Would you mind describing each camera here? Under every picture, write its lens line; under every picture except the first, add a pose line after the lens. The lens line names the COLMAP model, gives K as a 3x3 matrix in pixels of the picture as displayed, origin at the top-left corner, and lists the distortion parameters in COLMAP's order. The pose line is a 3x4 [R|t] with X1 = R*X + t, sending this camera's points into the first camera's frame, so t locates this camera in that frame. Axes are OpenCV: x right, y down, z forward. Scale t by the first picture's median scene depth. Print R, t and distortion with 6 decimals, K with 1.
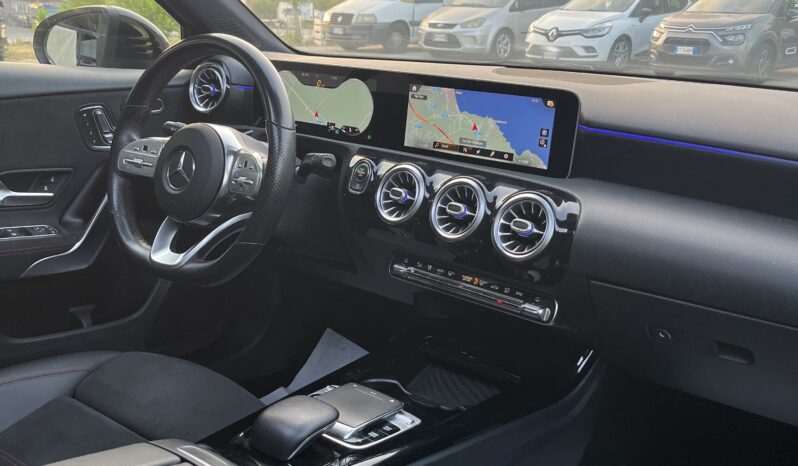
lens RADIAL K [[817.6, 0, 399.0], [0, 817.6, 233.0], [0, 0, 1]] dist [0.043551, -0.003434]
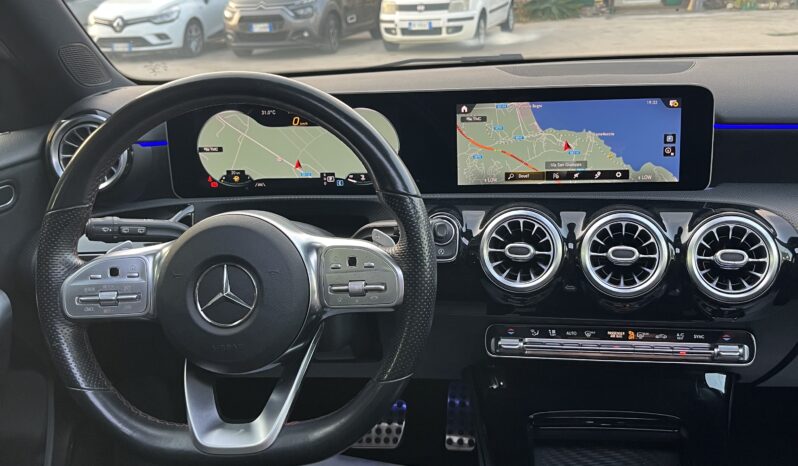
lens RADIAL K [[835.6, 0, 398.4], [0, 835.6, 219.2], [0, 0, 1]] dist [0.010191, -0.005247]
pose [[0.847113, -0.214105, 0.486373, -0.446994], [0.213680, 0.975231, 0.057138, -0.139201], [-0.486560, 0.055525, 0.871881, 0.373190]]
